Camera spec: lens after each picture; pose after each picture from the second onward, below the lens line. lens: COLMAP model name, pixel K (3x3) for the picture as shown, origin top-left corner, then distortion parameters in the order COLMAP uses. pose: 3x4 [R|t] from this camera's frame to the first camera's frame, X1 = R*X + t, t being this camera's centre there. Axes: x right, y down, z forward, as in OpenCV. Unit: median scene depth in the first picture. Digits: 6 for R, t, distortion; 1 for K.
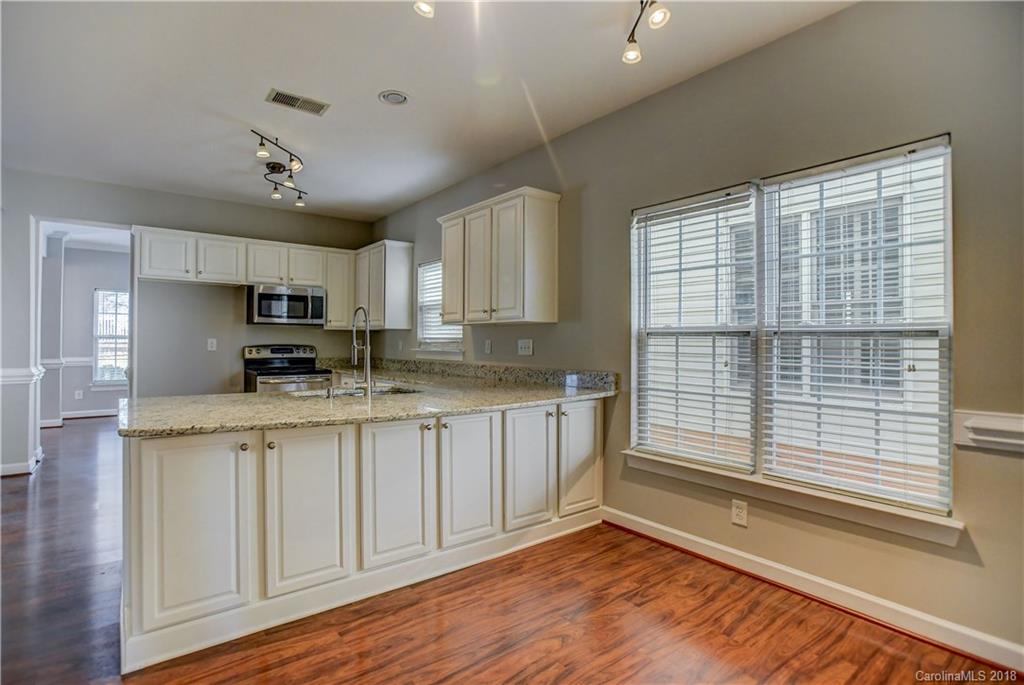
lens RADIAL K [[513.3, 0, 522.5], [0, 513.3, 340.6], [0, 0, 1]] dist [-0.000216, 0.000115]
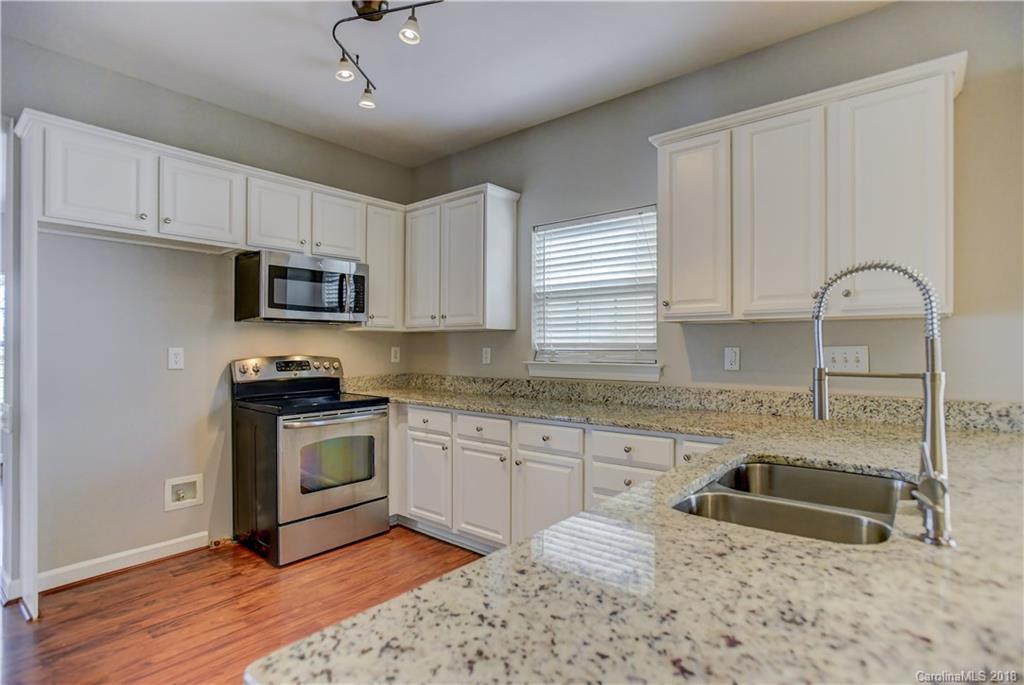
lens RADIAL K [[516.7, 0, 517.1], [0, 516.7, 348.3], [0, 0, 1]] dist [-0.055909, 0.031627]
pose [[0.978526, -0.006983, 0.206003, -0.366336], [0.005342, 0.999949, 0.008523, -0.005459], [-0.206052, -0.007239, 0.978514, 0.401703]]
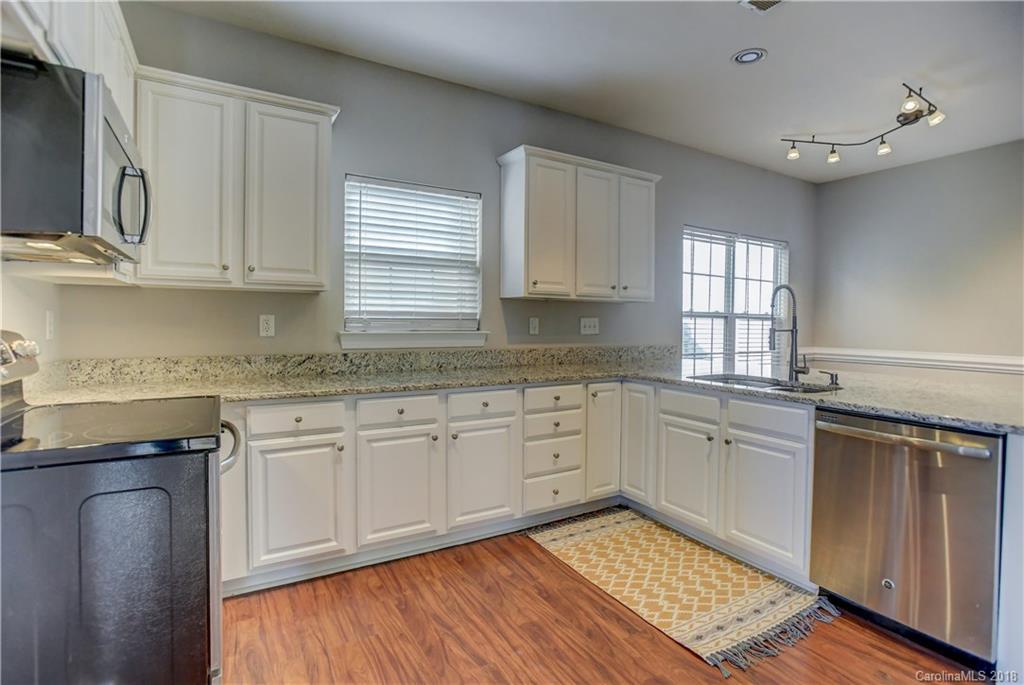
lens RADIAL K [[493.5, 0, 518.4], [0, 493.5, 331.7], [0, 0, 1]] dist [-0.028610, 0.001251]
pose [[0.141219, -0.028486, 0.989568, -0.713778], [-0.014419, 0.999421, 0.030827, -0.002202], [-0.989873, -0.018622, 0.140727, 0.778022]]
